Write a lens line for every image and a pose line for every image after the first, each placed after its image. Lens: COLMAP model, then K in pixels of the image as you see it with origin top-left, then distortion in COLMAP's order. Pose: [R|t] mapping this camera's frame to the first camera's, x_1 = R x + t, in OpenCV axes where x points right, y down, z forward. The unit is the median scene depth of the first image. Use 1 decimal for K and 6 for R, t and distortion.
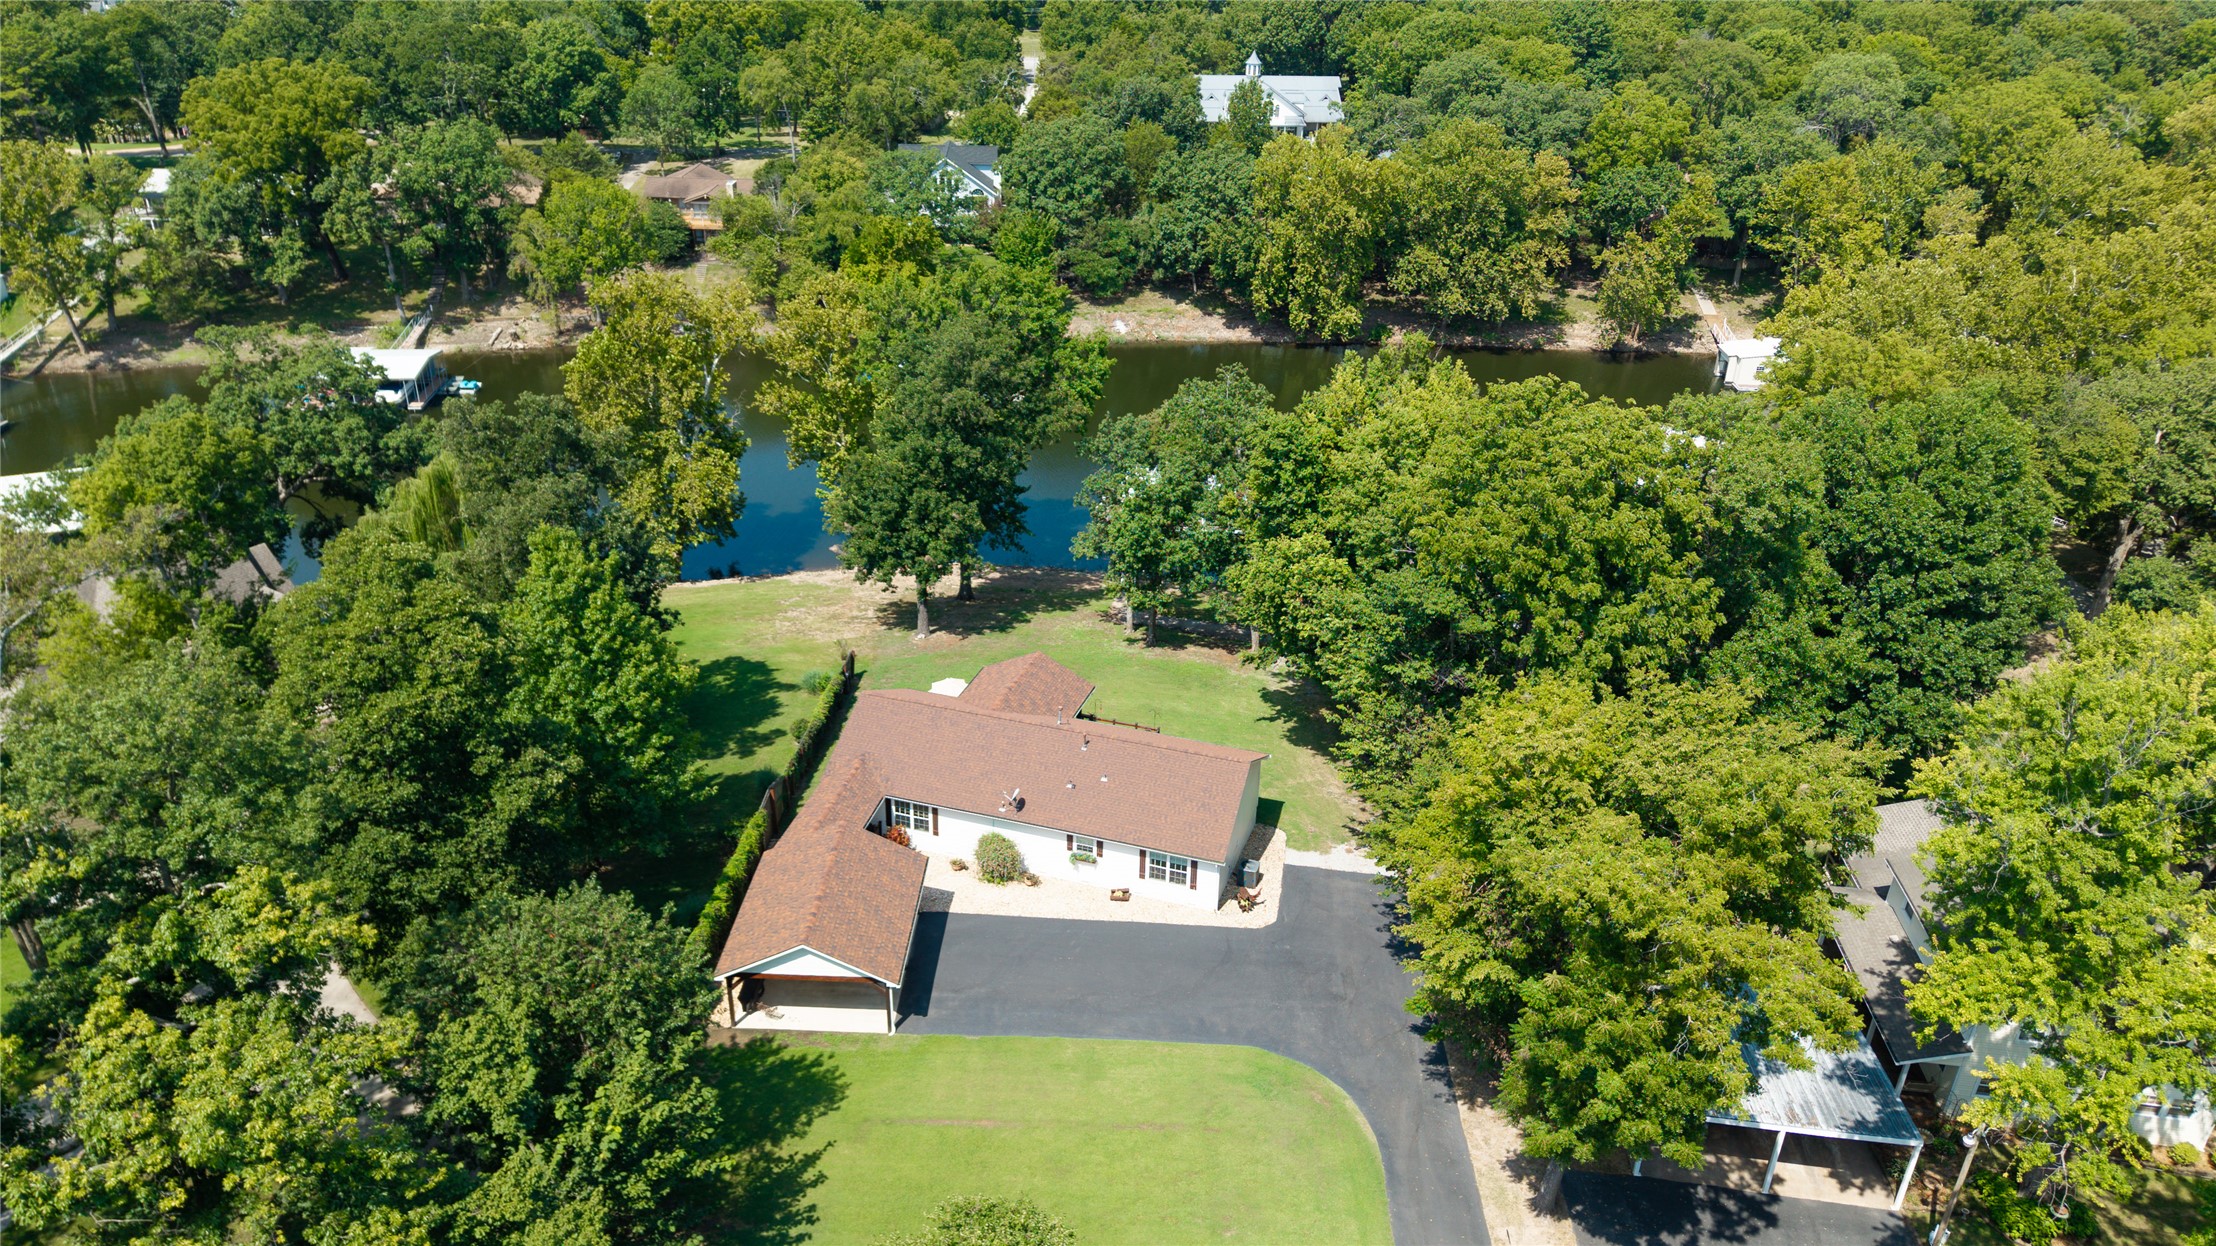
lens RADIAL K [[1534.5, 0, 1116.5], [0, 1534.5, 616.1], [0, 0, 1]] dist [0.155473, -0.388301]
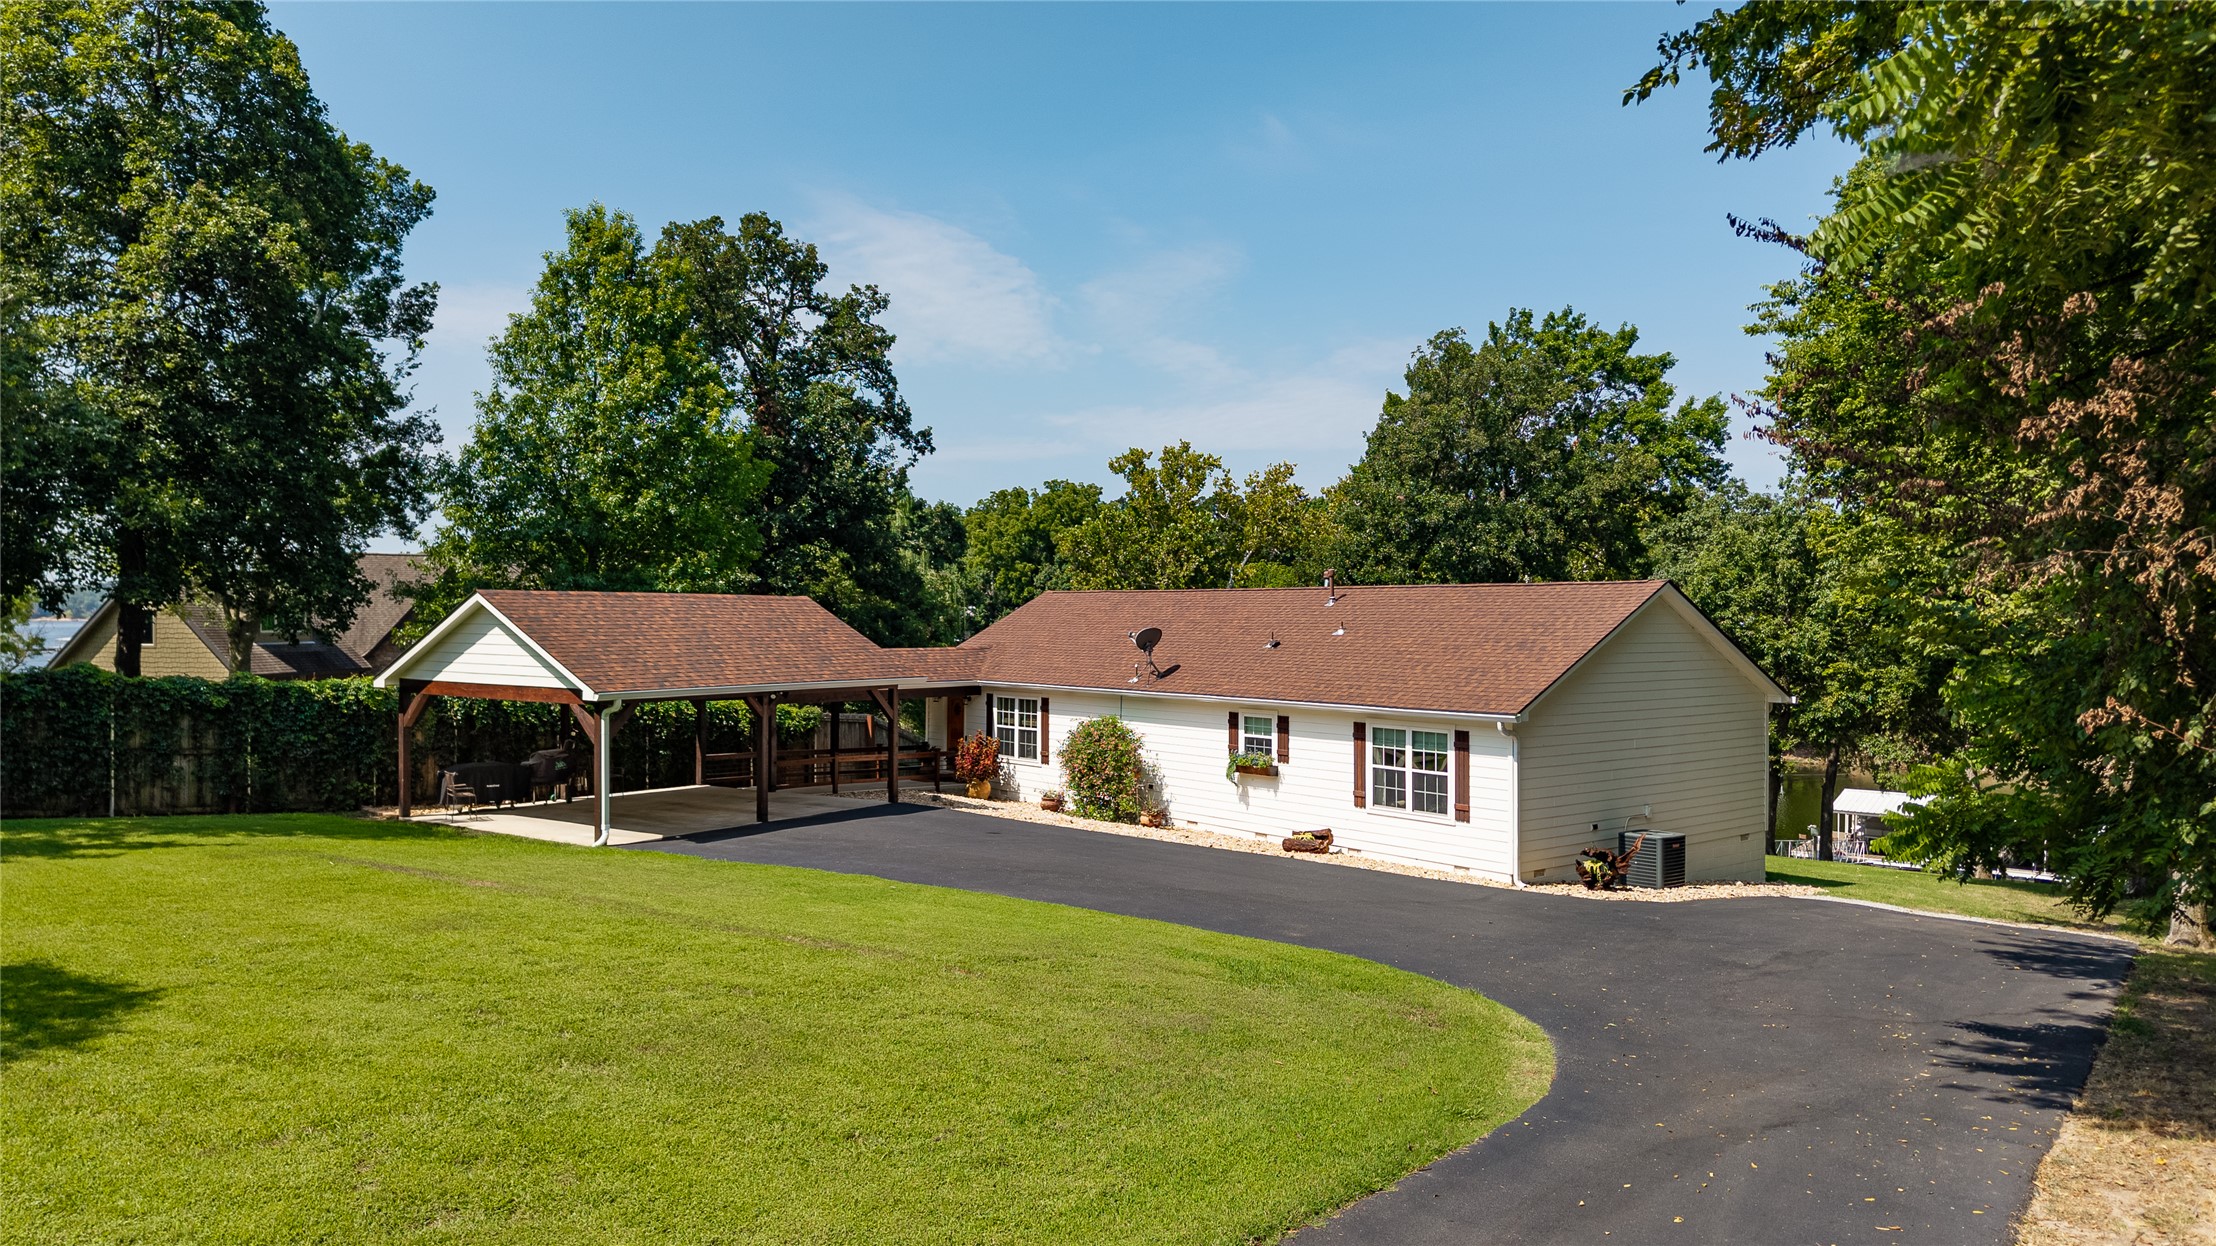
lens RADIAL K [[1519.0, 0, 1106.0], [0, 1519.0, 632.1], [0, 0, 1]] dist [0.097850, -0.167338]
pose [[0.833364, -0.014605, -0.552532, 0.189717], [-0.235476, 0.895013, -0.378818, 0.300294], [0.500056, 0.445801, 0.742432, 0.623961]]
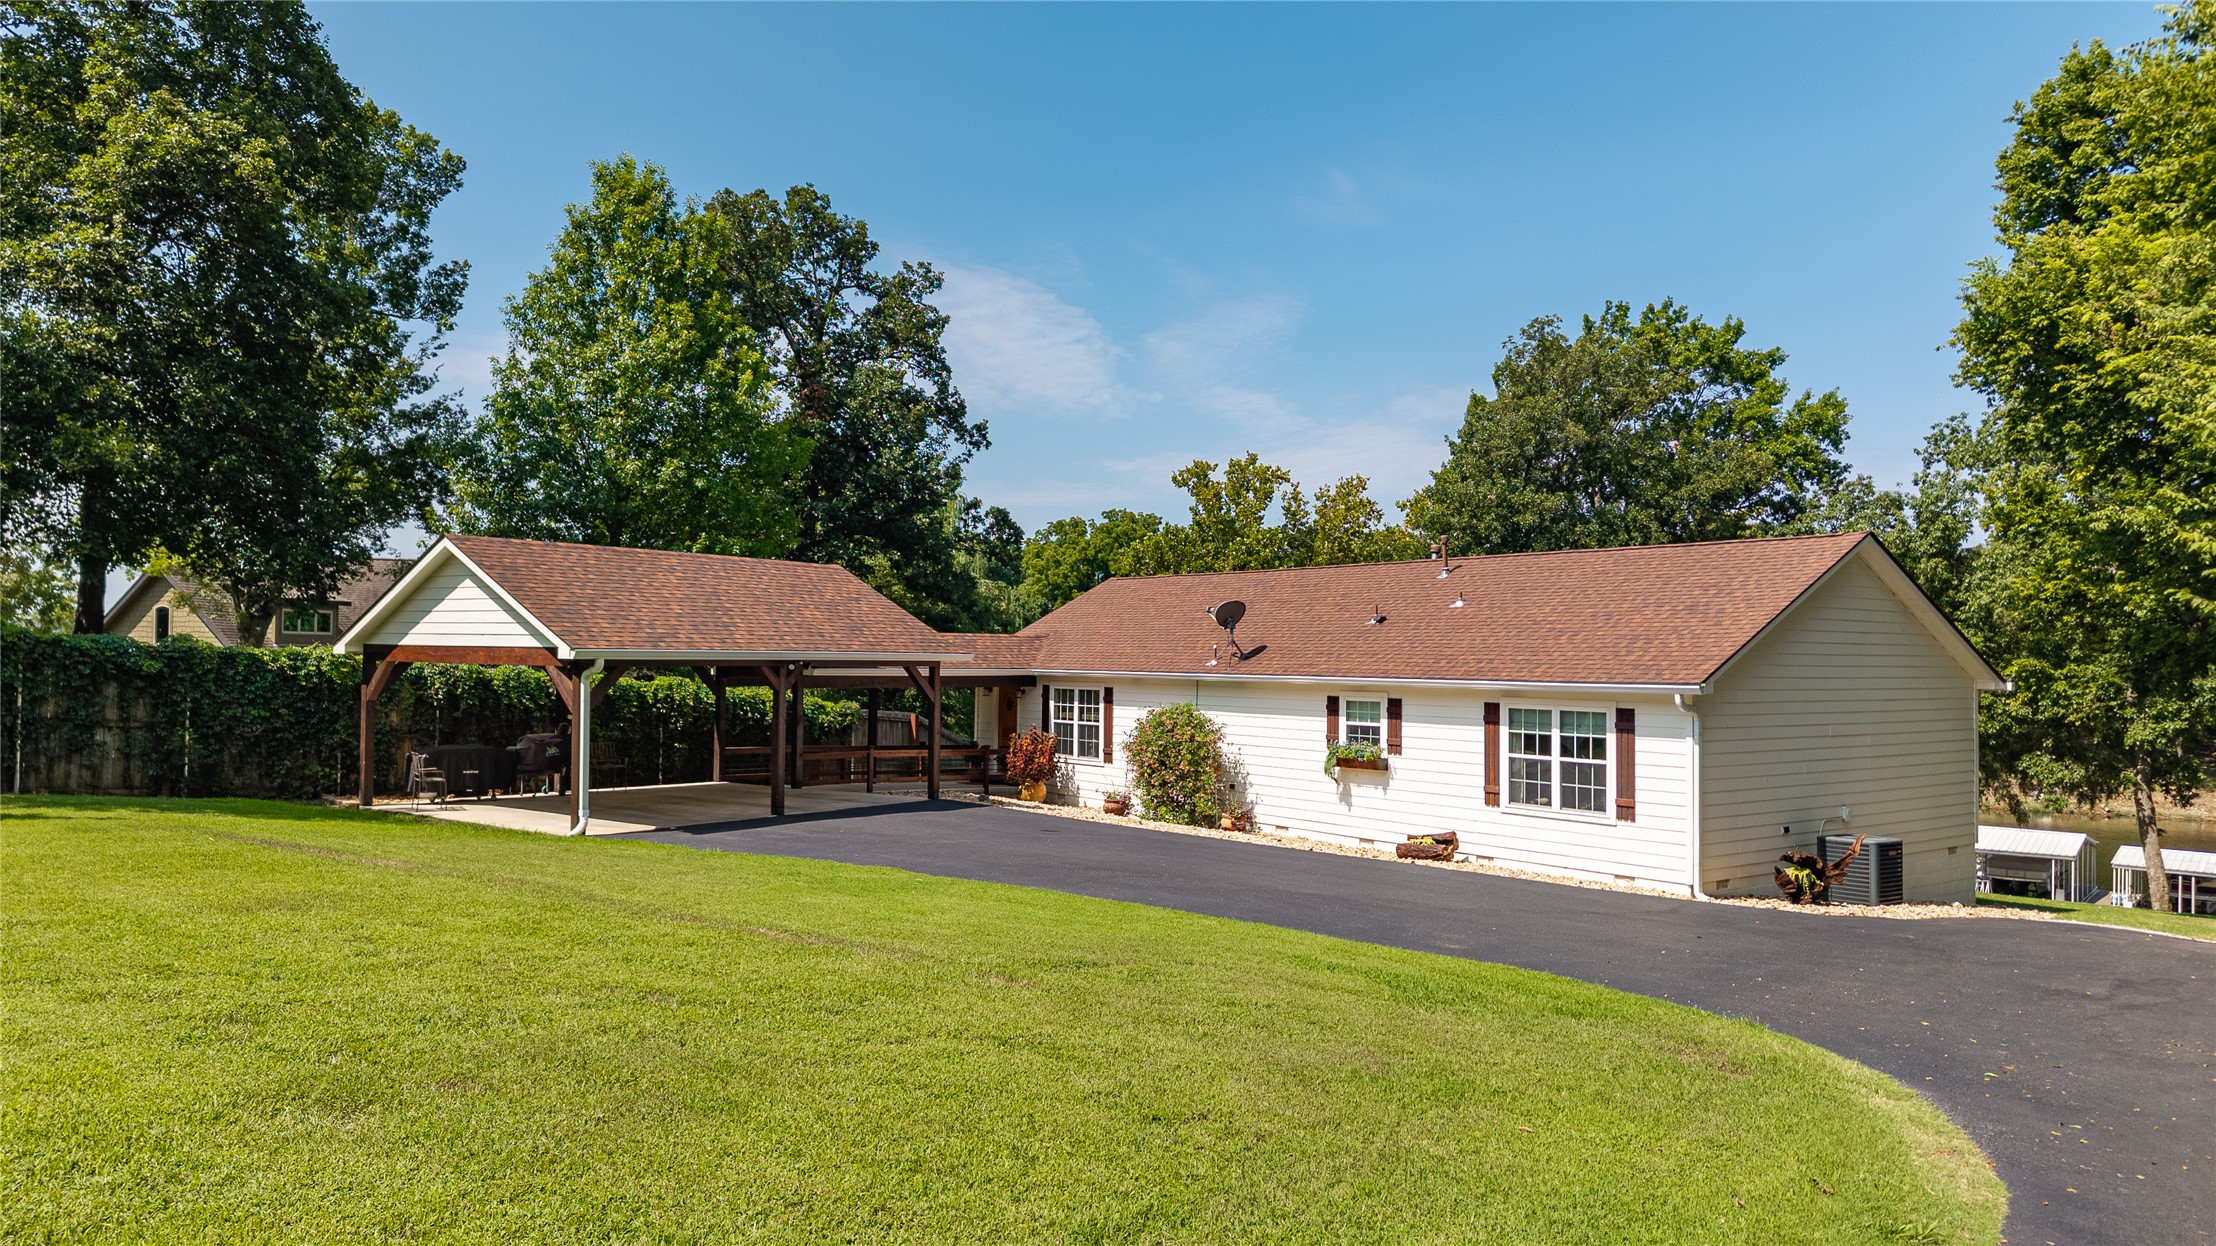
lens RADIAL K [[1493.7, 0, 1104.4], [0, 1493.7, 627.0], [0, 0, 1]] dist [0.080463, -0.118763]
pose [[0.811720, -0.027620, -0.583394, 0.144591], [-0.256560, 0.880483, -0.398656, 0.291165], [0.524679, 0.473273, 0.707619, 0.684509]]
